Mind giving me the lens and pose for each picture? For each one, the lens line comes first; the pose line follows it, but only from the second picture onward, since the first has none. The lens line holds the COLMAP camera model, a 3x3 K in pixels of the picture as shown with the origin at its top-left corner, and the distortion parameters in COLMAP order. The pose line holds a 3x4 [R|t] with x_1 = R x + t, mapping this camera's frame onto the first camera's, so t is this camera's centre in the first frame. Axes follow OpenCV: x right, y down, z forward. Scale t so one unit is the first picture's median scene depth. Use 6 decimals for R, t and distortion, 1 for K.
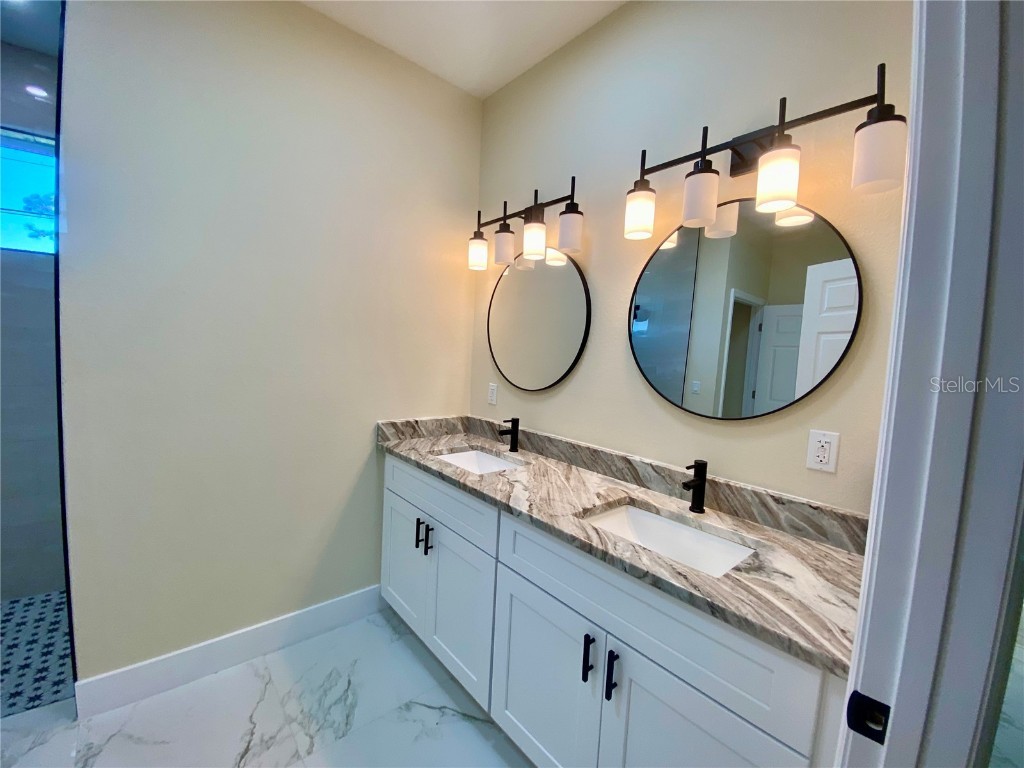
lens RADIAL K [[429.4, 0, 507.6], [0, 429.4, 376.0], [0, 0, 1]] dist [0.014336, -0.000145]
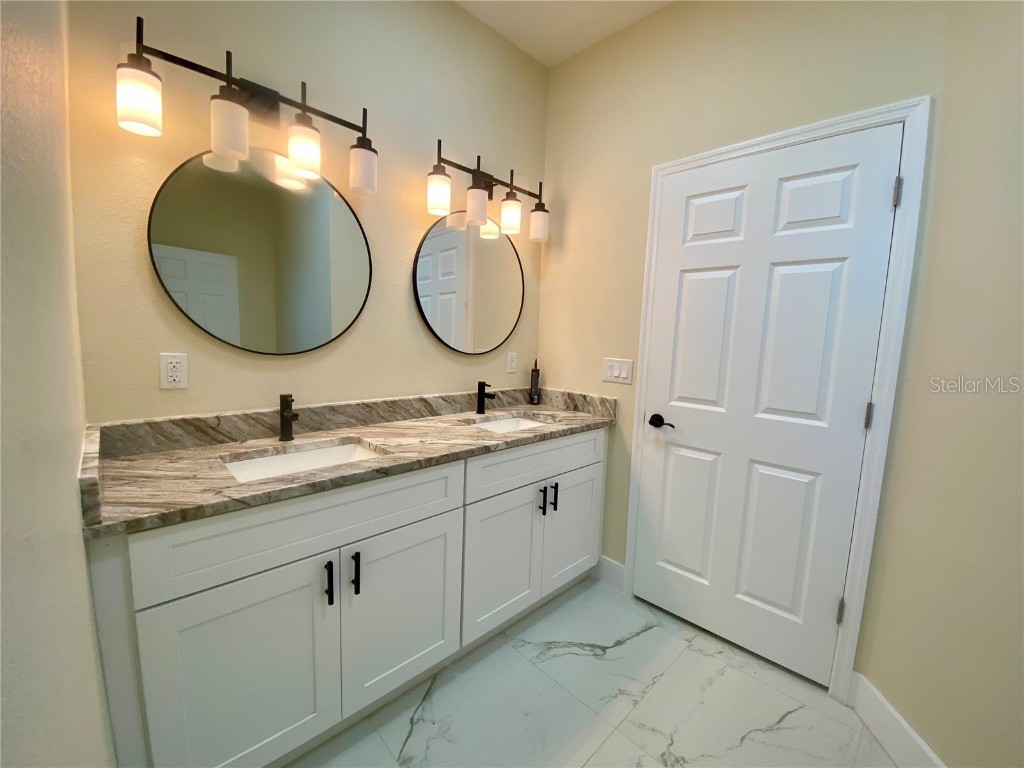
lens RADIAL K [[414.6, 0, 507.6], [0, 414.6, 383.3], [0, 0, 1]] dist [0.019007, -0.020869]
pose [[-0.071571, -0.159264, 0.984638, -0.883205], [0.024734, 0.986583, 0.161377, -0.032114], [-0.997129, 0.035904, -0.066672, 0.847492]]
